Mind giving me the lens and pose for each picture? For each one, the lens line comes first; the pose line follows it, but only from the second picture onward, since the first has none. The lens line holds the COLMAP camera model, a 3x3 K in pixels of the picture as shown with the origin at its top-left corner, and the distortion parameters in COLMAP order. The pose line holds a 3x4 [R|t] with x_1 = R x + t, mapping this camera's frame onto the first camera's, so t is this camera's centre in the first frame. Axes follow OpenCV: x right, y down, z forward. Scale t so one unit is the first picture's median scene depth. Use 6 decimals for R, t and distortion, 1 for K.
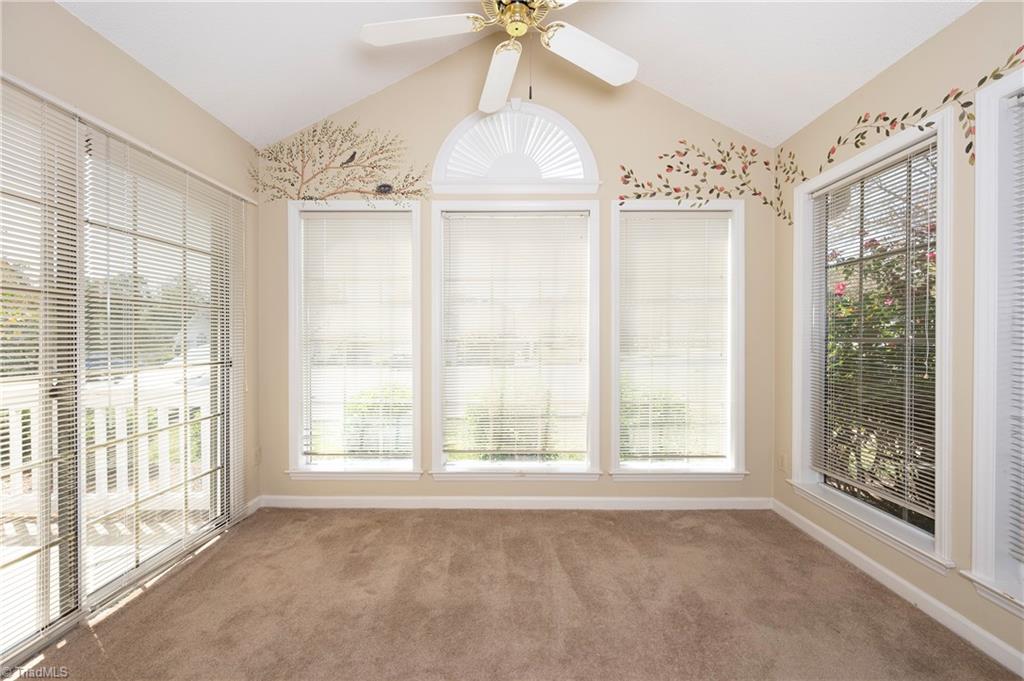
lens RADIAL K [[393.9, 0, 512.2], [0, 393.9, 341.6], [0, 0, 1]] dist [-0.000855, 0.000092]
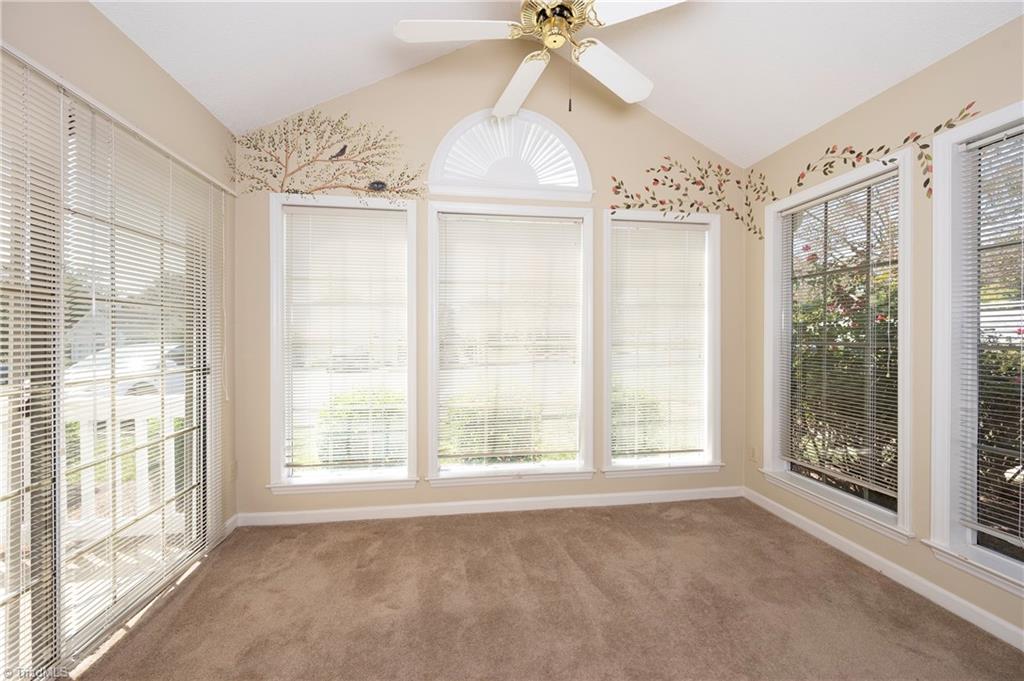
lens RADIAL K [[393.9, 0, 512.2], [0, 393.9, 341.6], [0, 0, 1]] dist [-0.000855, 0.000092]
pose [[0.989438, -0.001164, 0.144951, -0.147153], [0.001040, 0.999999, 0.000929, -0.010028], [-0.144951, -0.000769, 0.989438, 0.003431]]
